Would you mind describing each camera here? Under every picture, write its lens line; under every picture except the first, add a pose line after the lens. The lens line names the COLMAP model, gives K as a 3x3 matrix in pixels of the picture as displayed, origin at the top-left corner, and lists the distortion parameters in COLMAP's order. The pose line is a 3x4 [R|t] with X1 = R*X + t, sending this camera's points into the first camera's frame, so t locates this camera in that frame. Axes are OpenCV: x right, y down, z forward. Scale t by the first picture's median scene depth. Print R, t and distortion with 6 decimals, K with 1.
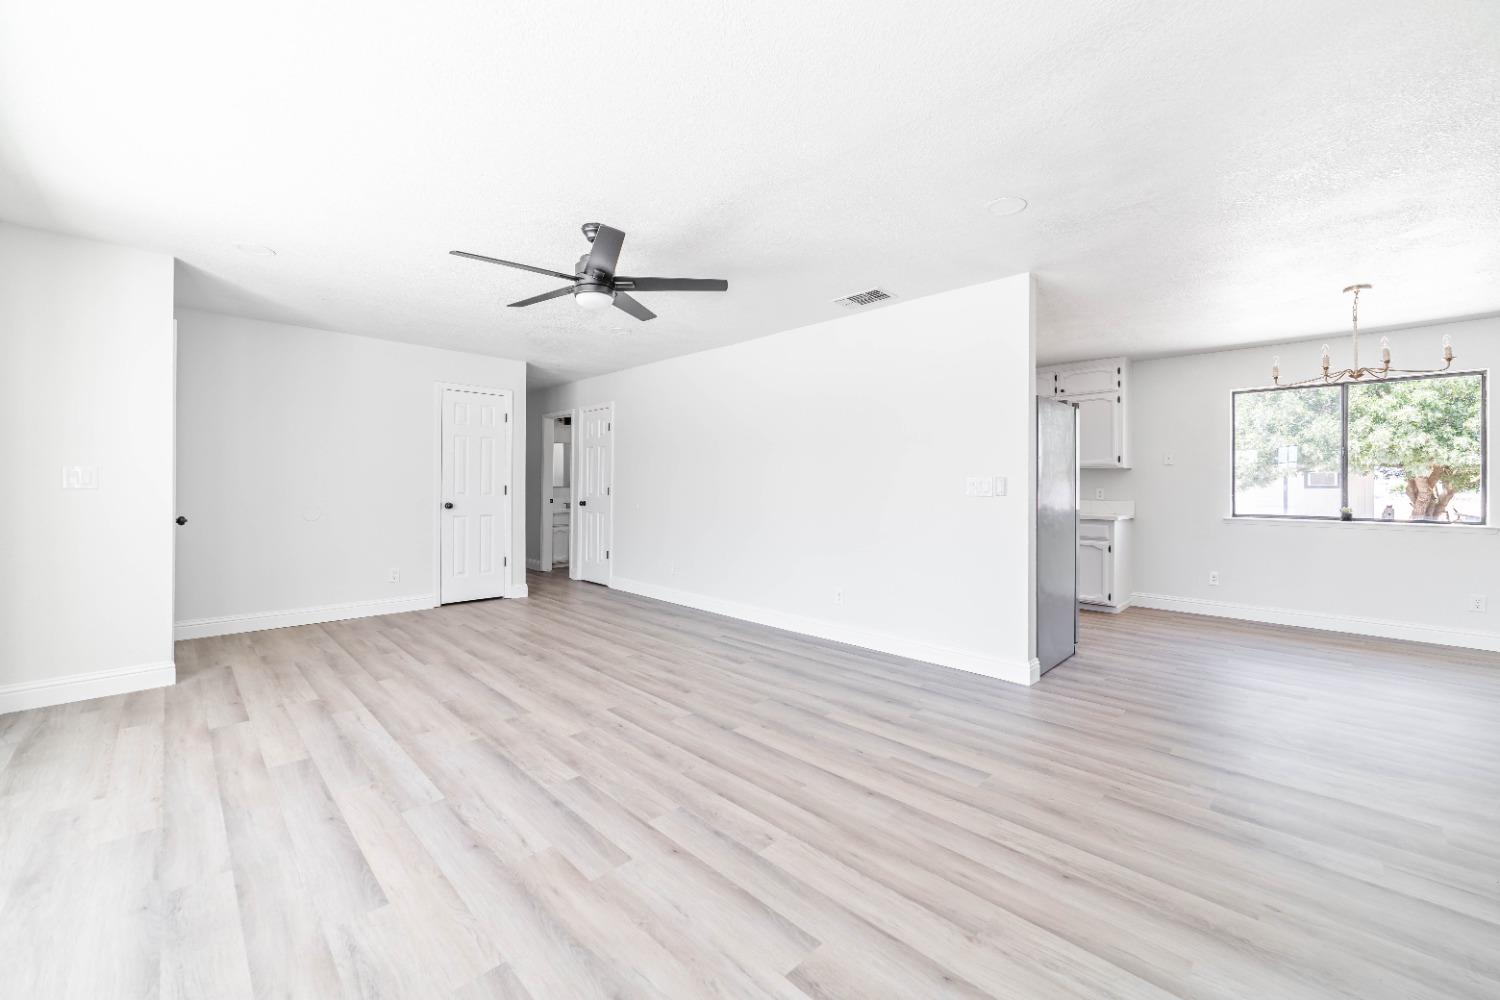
lens RADIAL K [[577.5, 0, 750.7], [0, 577.5, 486.1], [0, 0, 1]] dist [-0.029356, 0.000247]
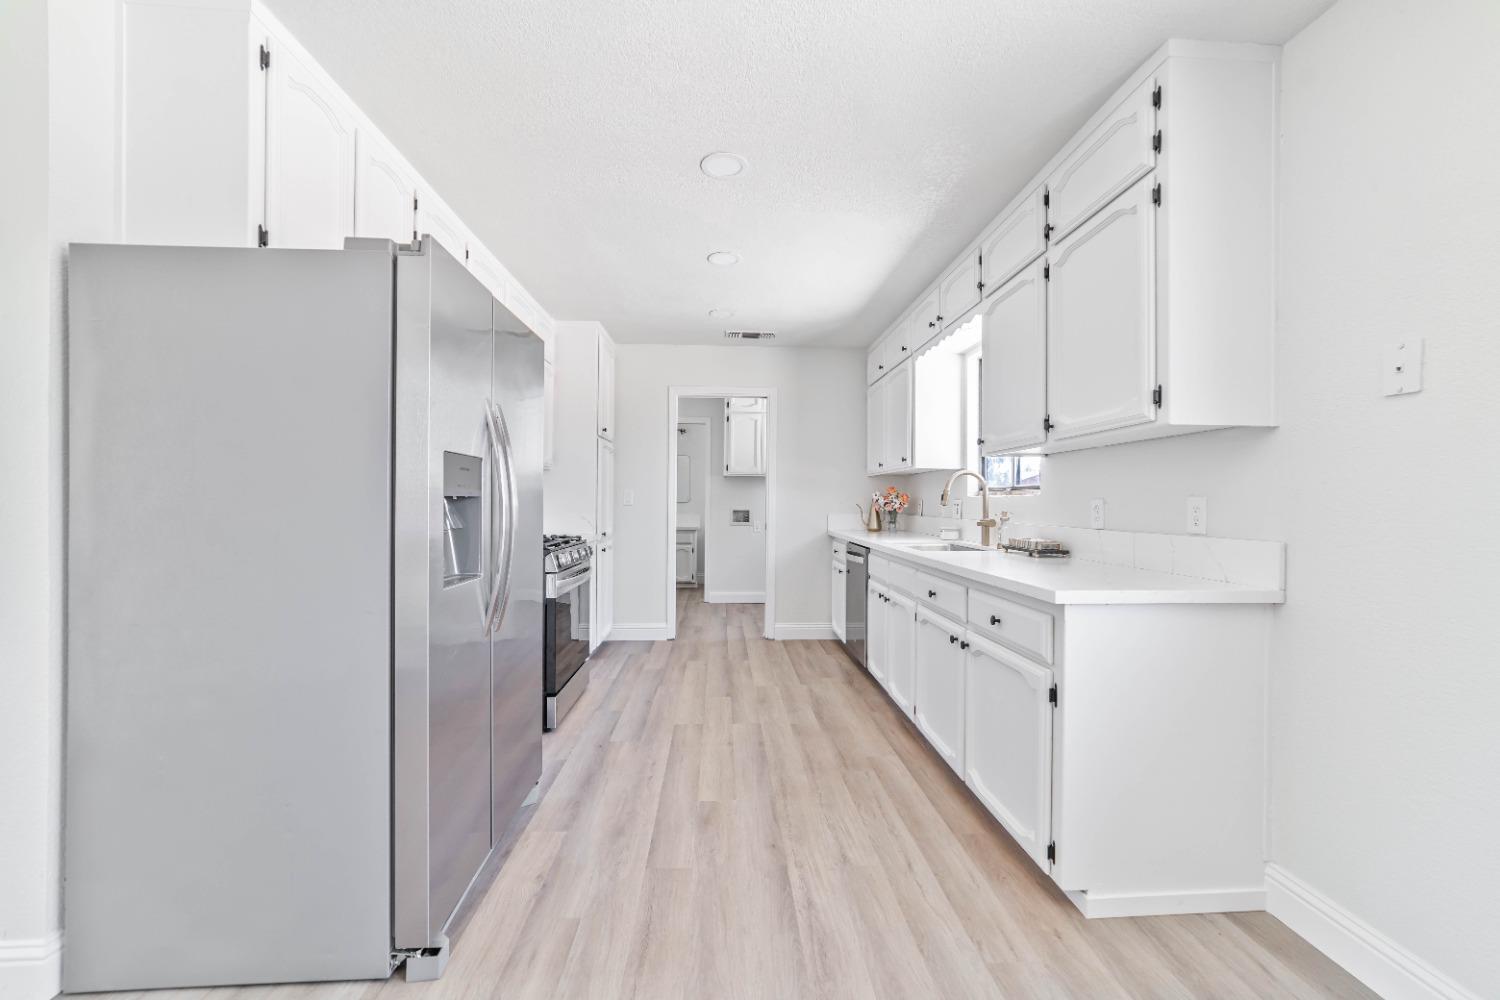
lens RADIAL K [[586.8, 0, 755.5], [0, 586.8, 498.9], [0, 0, 1]] dist [-0.009826, 0.005891]
pose [[0.744894, -0.006975, -0.667146, 1.095619], [0.003142, 0.999971, -0.006946, 0.011687], [0.667175, 0.003078, 0.744895, 1.003957]]
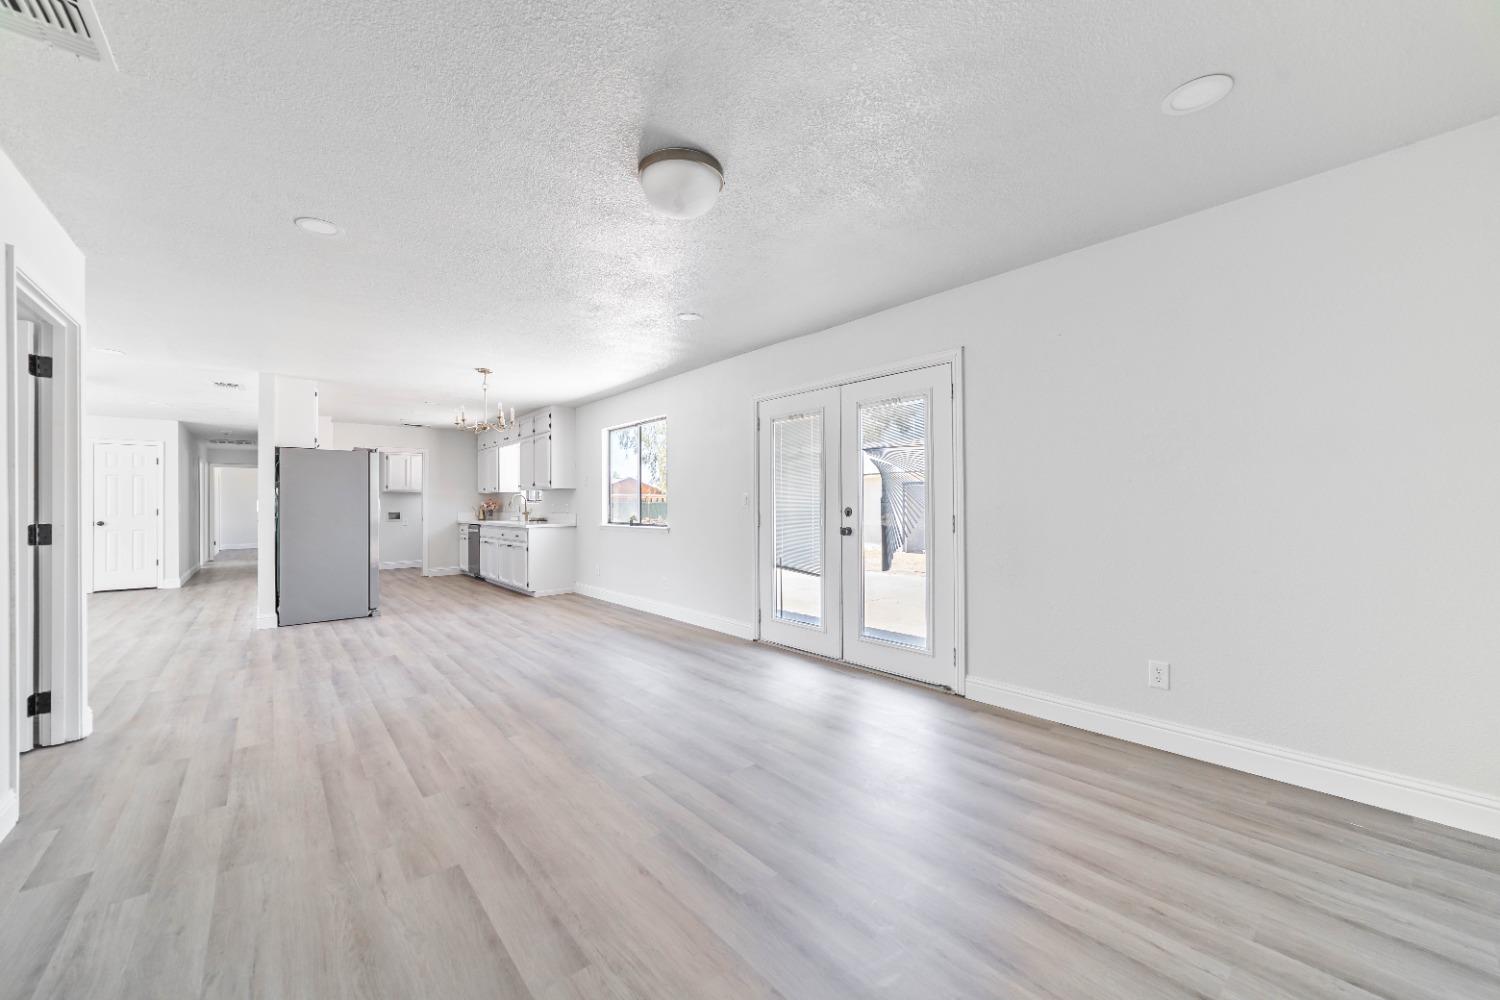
lens RADIAL K [[586.8, 0, 755.5], [0, 586.8, 498.9], [0, 0, 1]] dist [-0.009826, 0.005891]
pose [[0.996023, -0.018044, -0.087255, 1.967959], [0.017628, 0.999829, -0.005530, 0.014706], [0.087339, 0.003970, 0.996171, -0.518538]]
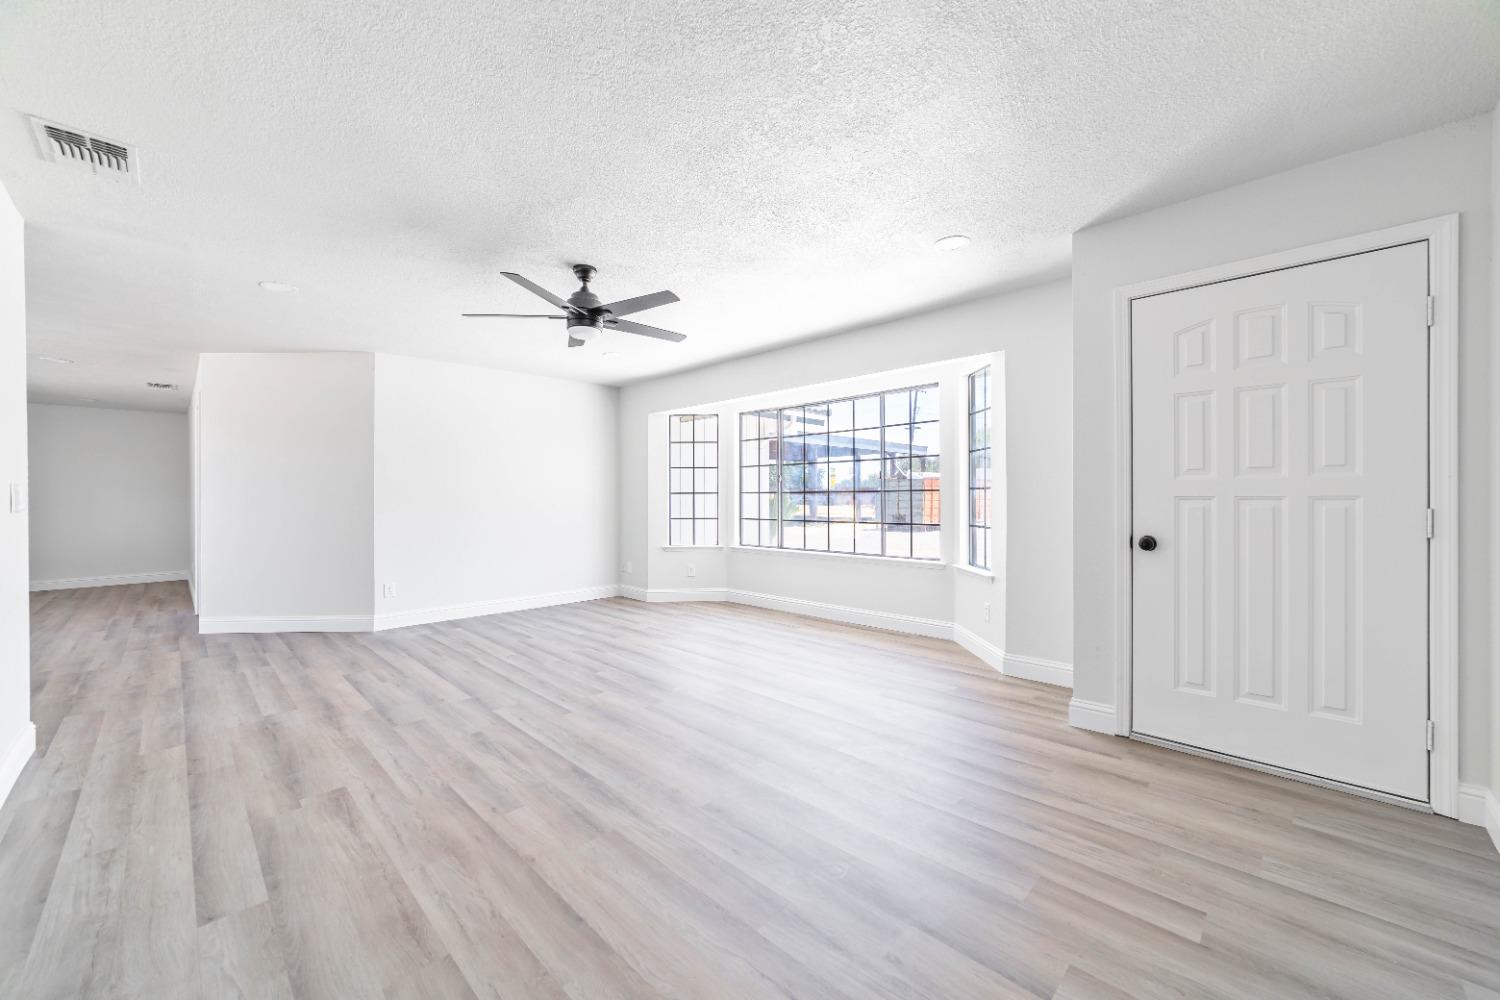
lens RADIAL K [[586.8, 0, 755.5], [0, 586.8, 498.9], [0, 0, 1]] dist [-0.009826, 0.005891]
pose [[-0.999993, 0.000196, -0.003795, -0.487512], [0.000190, 0.999999, 0.001670, -0.000207], [0.003795, 0.001669, -0.999991, 1.736266]]
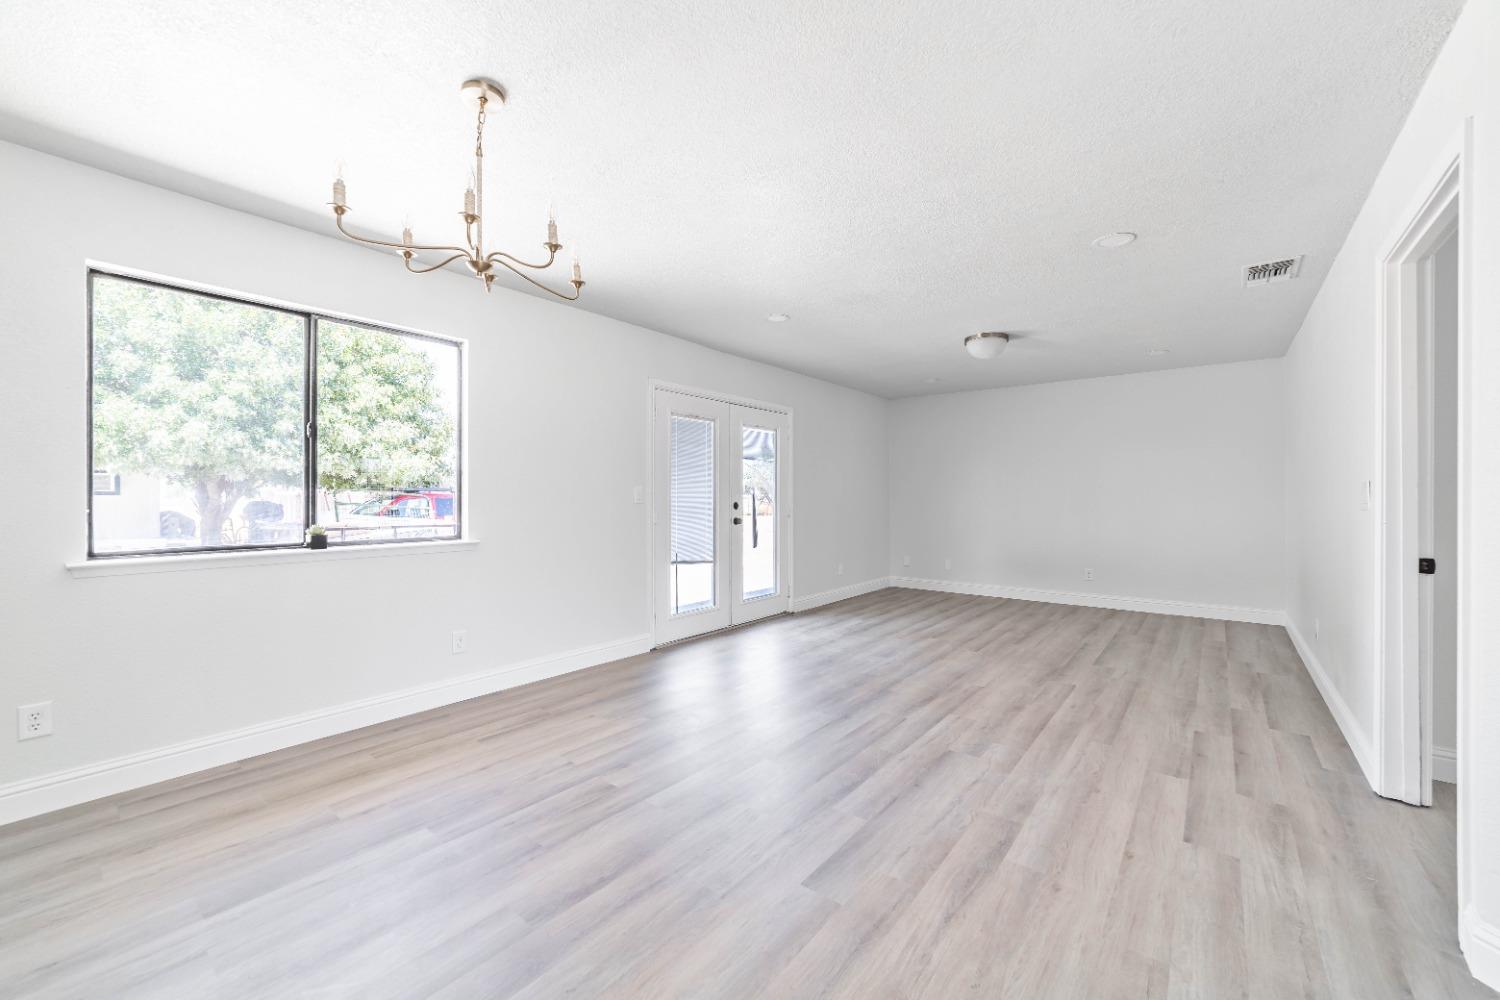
lens RADIAL K [[596.1, 0, 738.4], [0, 596.1, 497.7], [0, 0, 1]] dist [-0.018120, 0.000496]
pose [[-0.106166, -0.007055, 0.994323, 0.539522], [-0.001244, 0.999975, 0.006962, 0.005692], [-0.994348, -0.000498, -0.106172, 0.830811]]
